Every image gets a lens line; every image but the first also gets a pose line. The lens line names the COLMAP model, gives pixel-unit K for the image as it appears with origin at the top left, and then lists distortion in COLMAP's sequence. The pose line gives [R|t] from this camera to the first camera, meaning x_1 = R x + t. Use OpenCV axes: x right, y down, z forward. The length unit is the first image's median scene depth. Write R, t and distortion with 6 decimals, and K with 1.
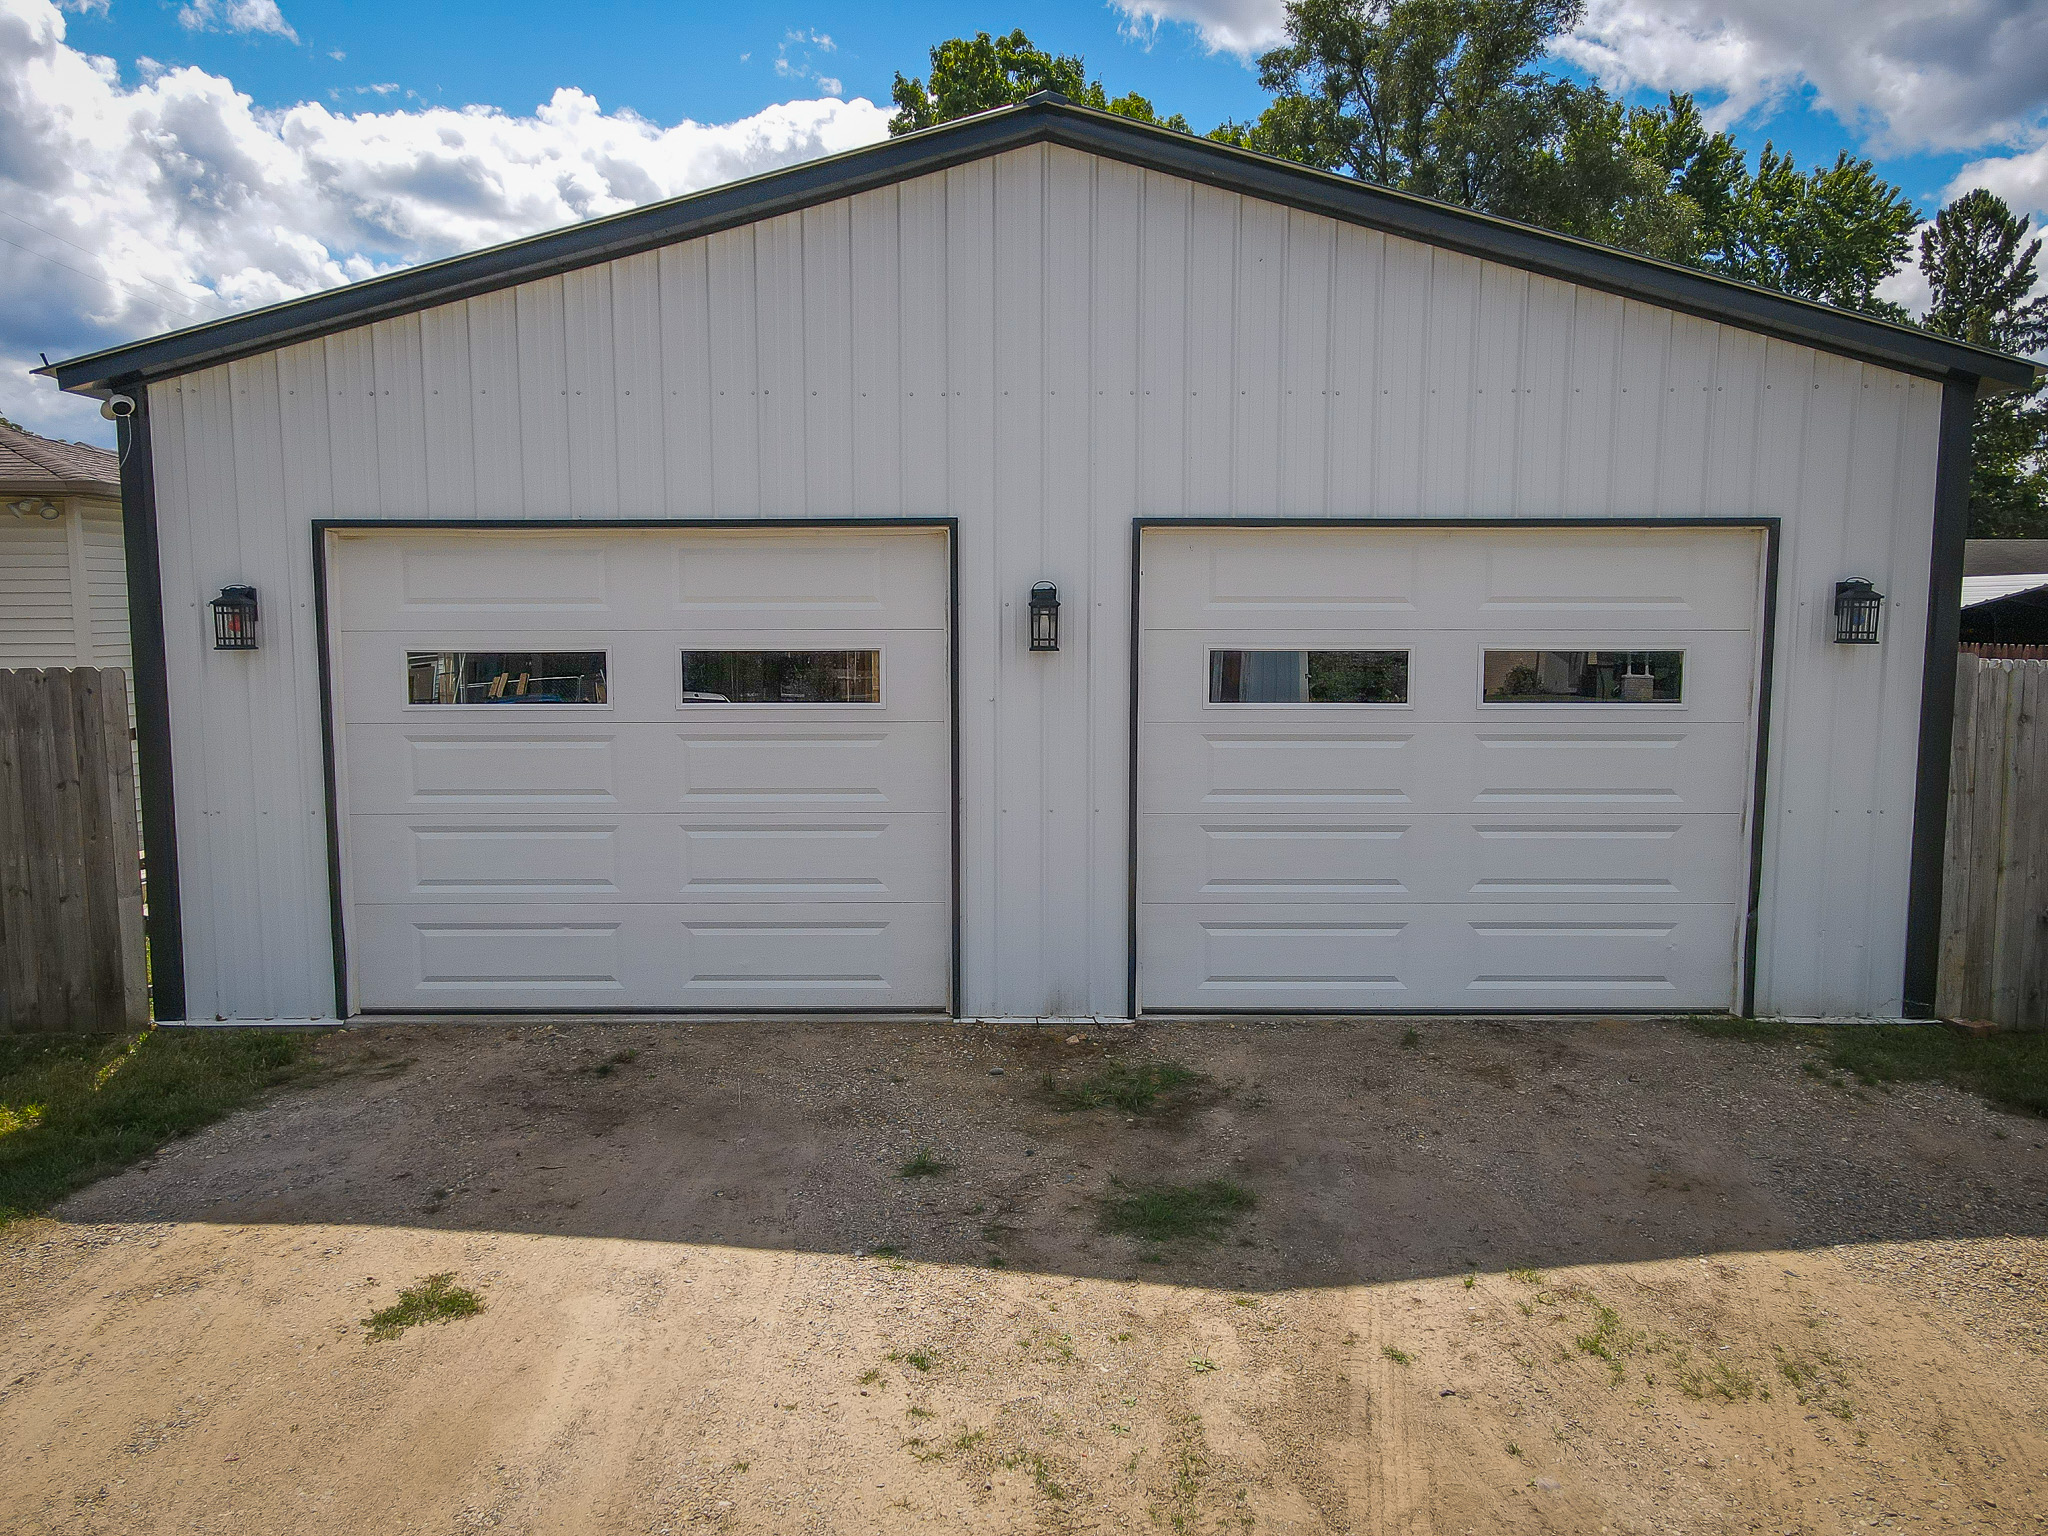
lens RADIAL K [[1495.5, 0, 1015.4], [0, 1495.5, 769.3], [0, 0, 1]] dist [0.017831, 0.014882]
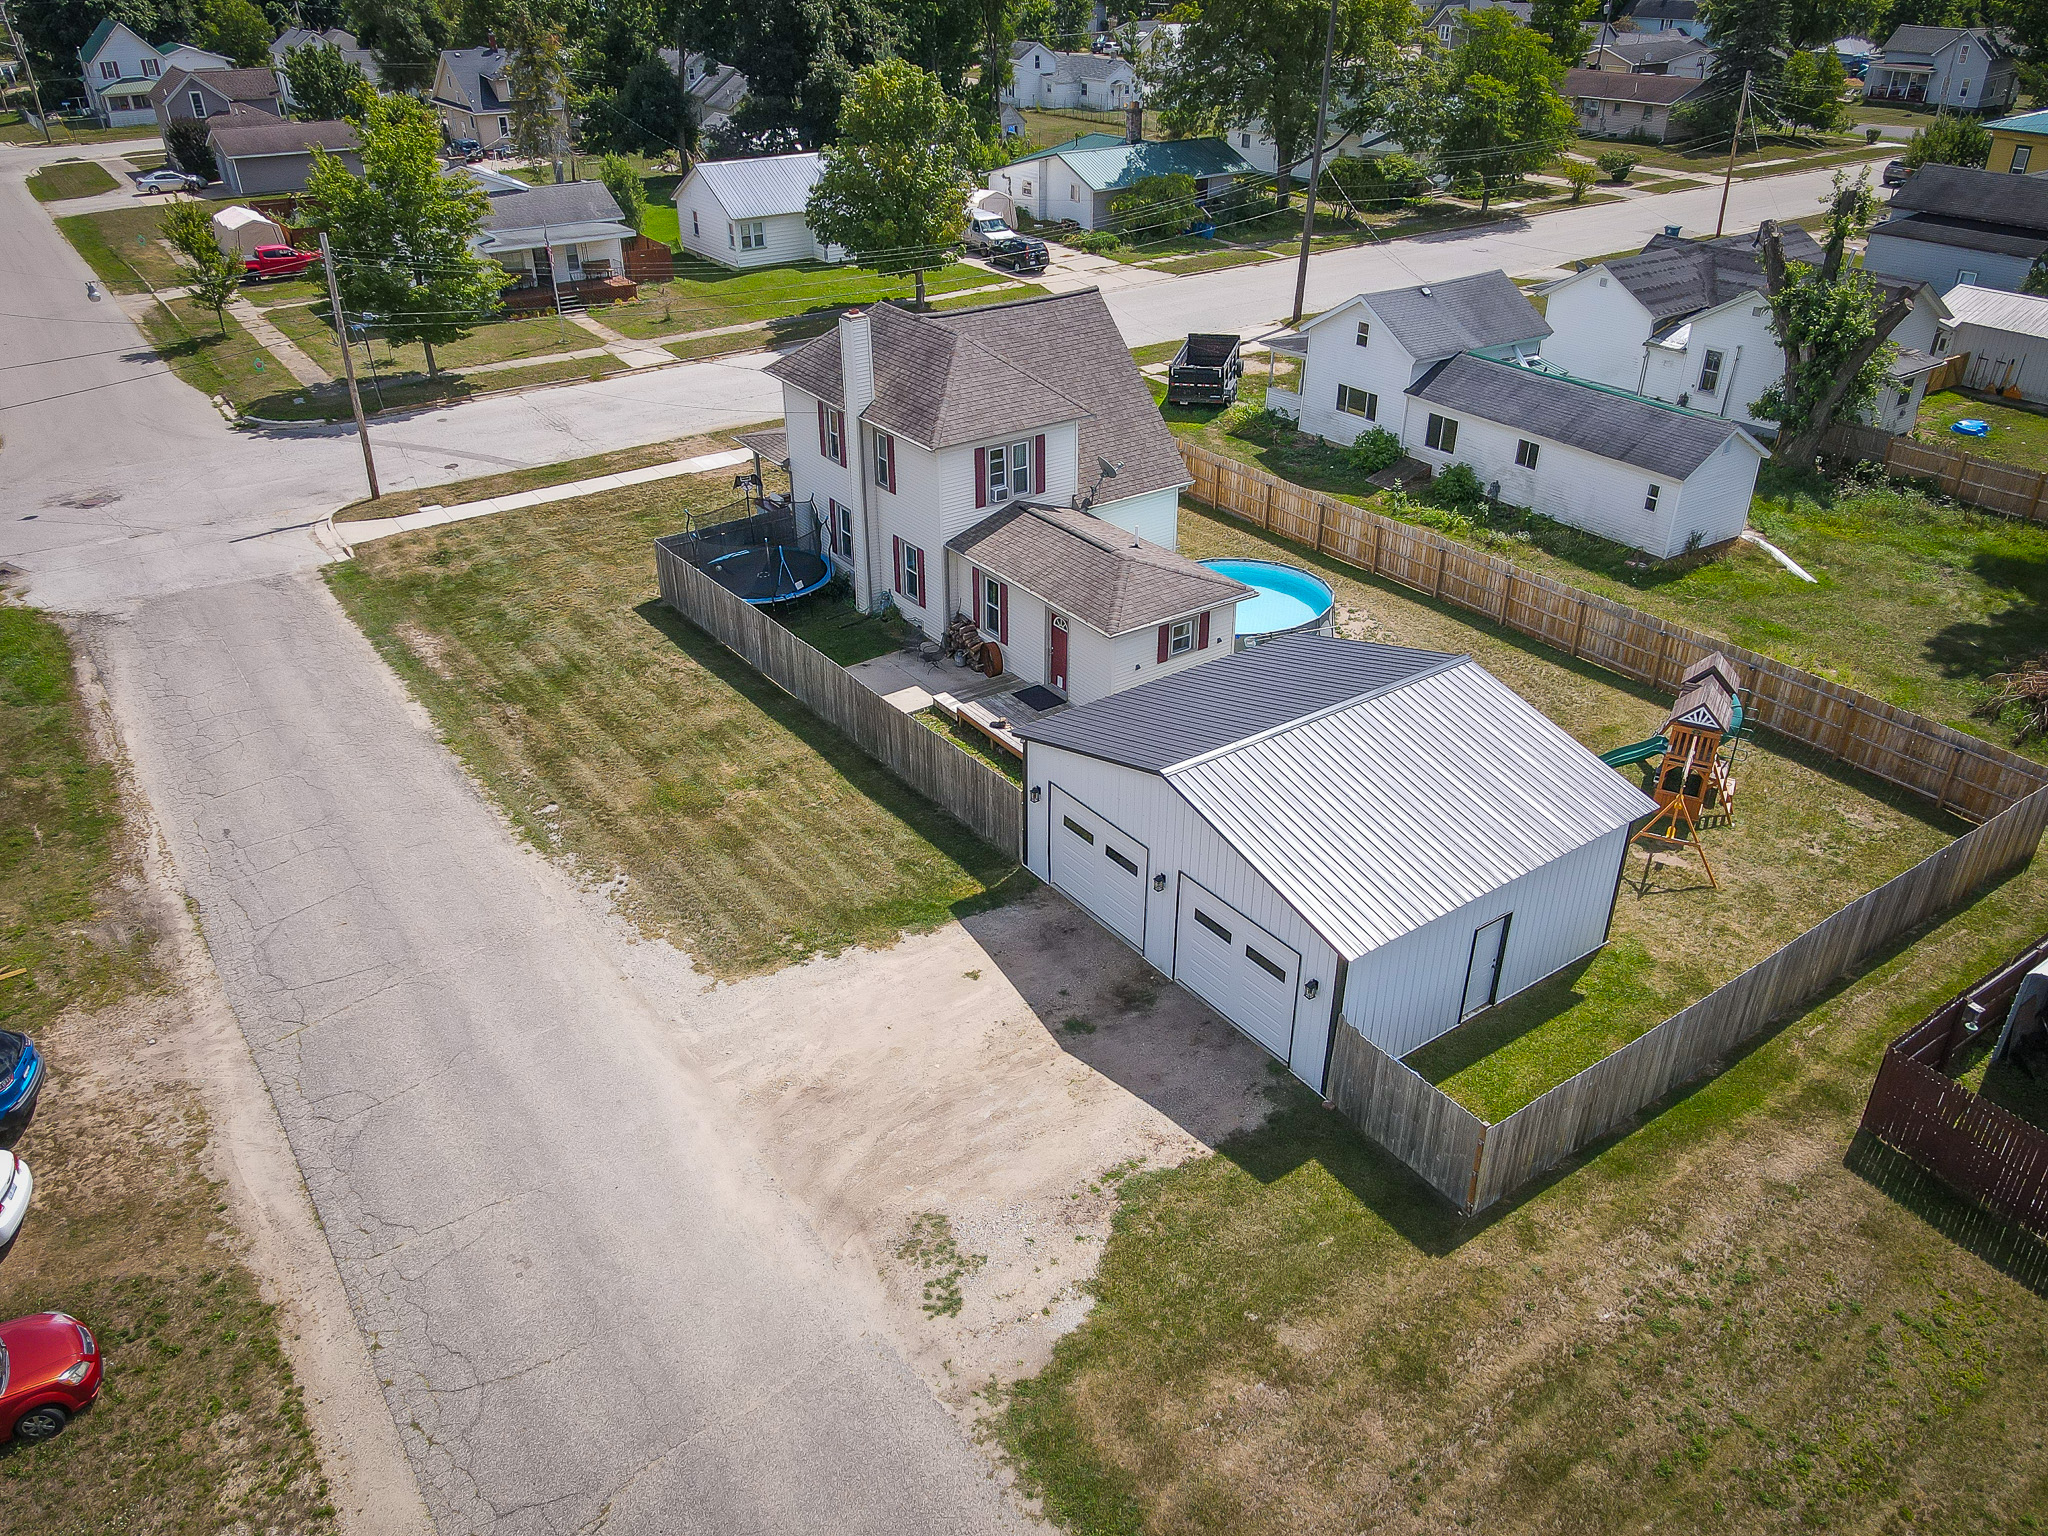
lens RADIAL K [[1495.3, 0, 1014.9], [0, 1495.3, 771.0], [0, 0, 1]] dist [0.000365, 0.035437]
pose [[0.573181, 0.406229, -0.711647, 2.382997], [-0.081623, 0.892452, 0.443697, -1.994587], [0.815353, -0.196232, 0.544694, -1.305314]]
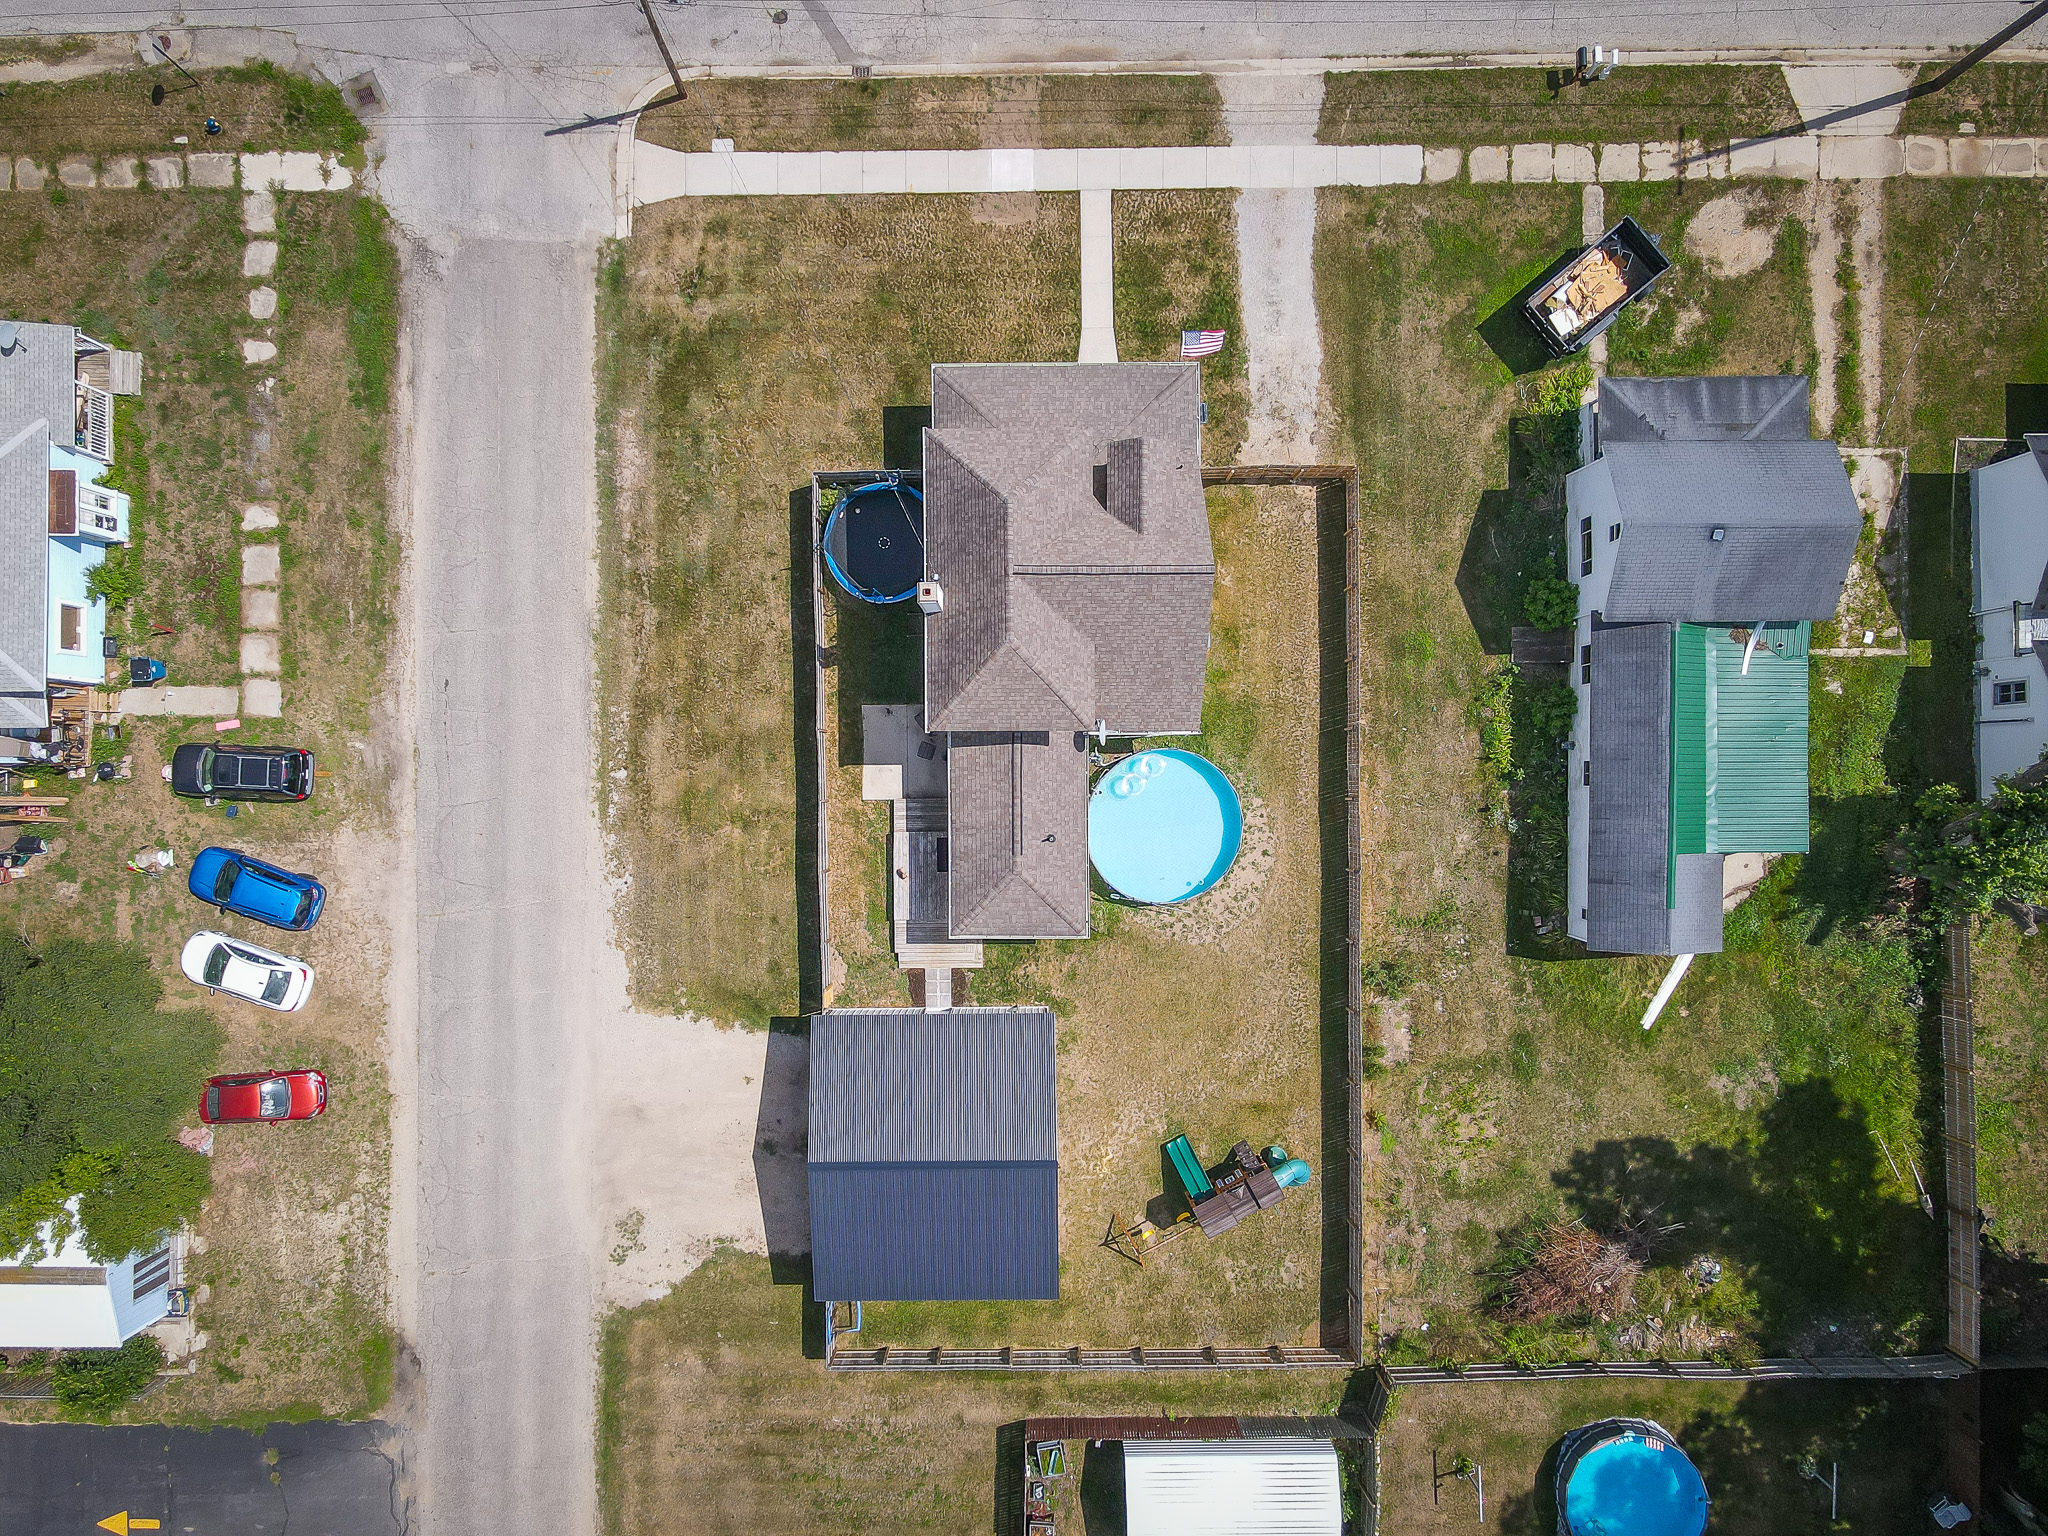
lens RADIAL K [[1448.2, 0, 1024.0], [0, 1448.2, 768.0], [0, 0, 1]] dist [0.008476, 0.012243]
pose [[0.011416, 0.999910, -0.007038, -1.690197], [-0.098015, 0.008124, 0.995152, -6.885241], [0.995119, -0.010671, 0.098099, 1.287686]]
